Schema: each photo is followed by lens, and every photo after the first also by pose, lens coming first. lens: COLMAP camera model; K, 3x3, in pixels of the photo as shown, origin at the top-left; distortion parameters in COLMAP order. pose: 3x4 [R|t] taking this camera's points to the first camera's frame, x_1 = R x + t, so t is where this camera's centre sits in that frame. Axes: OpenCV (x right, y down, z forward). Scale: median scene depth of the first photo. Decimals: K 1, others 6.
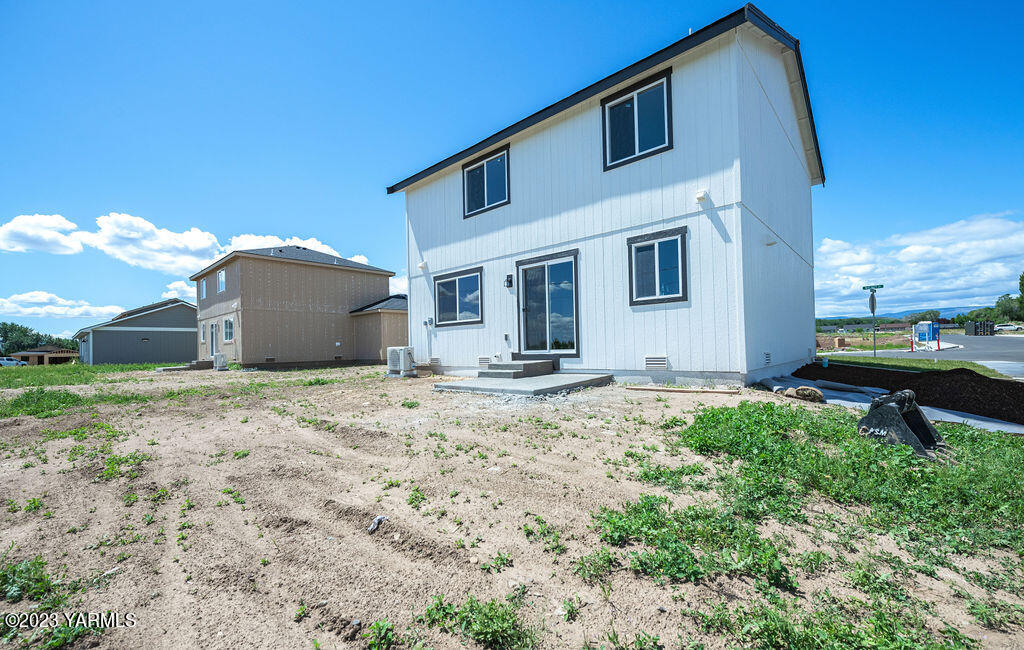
lens RADIAL K [[417.1, 0, 508.5], [0, 417.1, 342.6], [0, 0, 1]] dist [-0.000353, 0.000055]
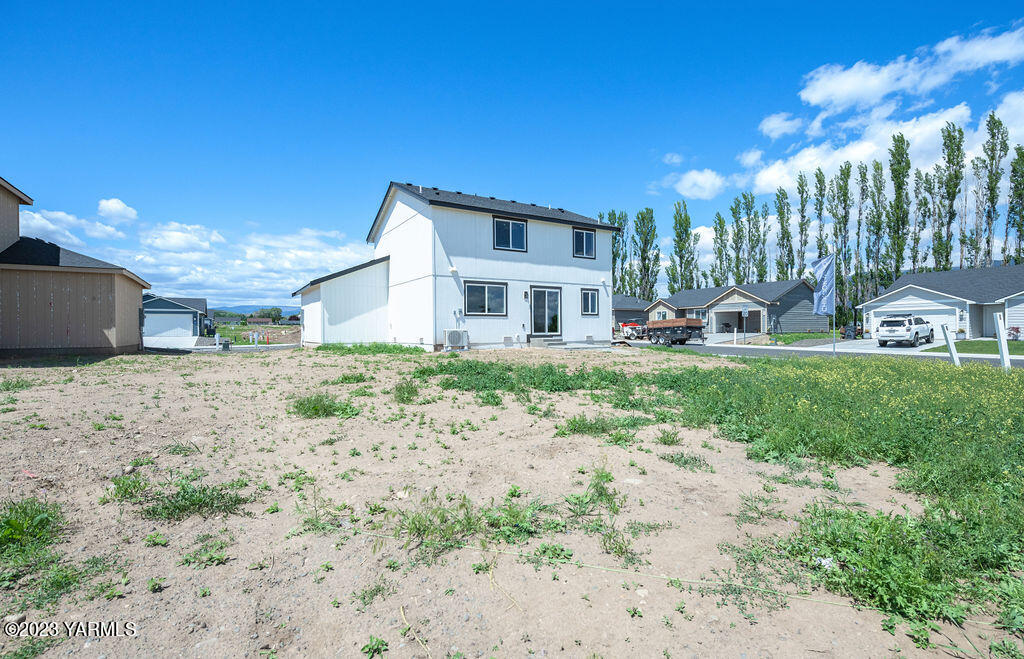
lens RADIAL K [[500.6, 0, 512.0], [0, 500.6, 329.5], [0, 0, 1]] dist [0.000141, 0.000298]
pose [[0.277001, 0.024470, 0.960558, -2.251703], [-0.015131, 0.999663, -0.021103, 0.054860], [-0.960750, -0.008689, 0.277278, 0.477998]]
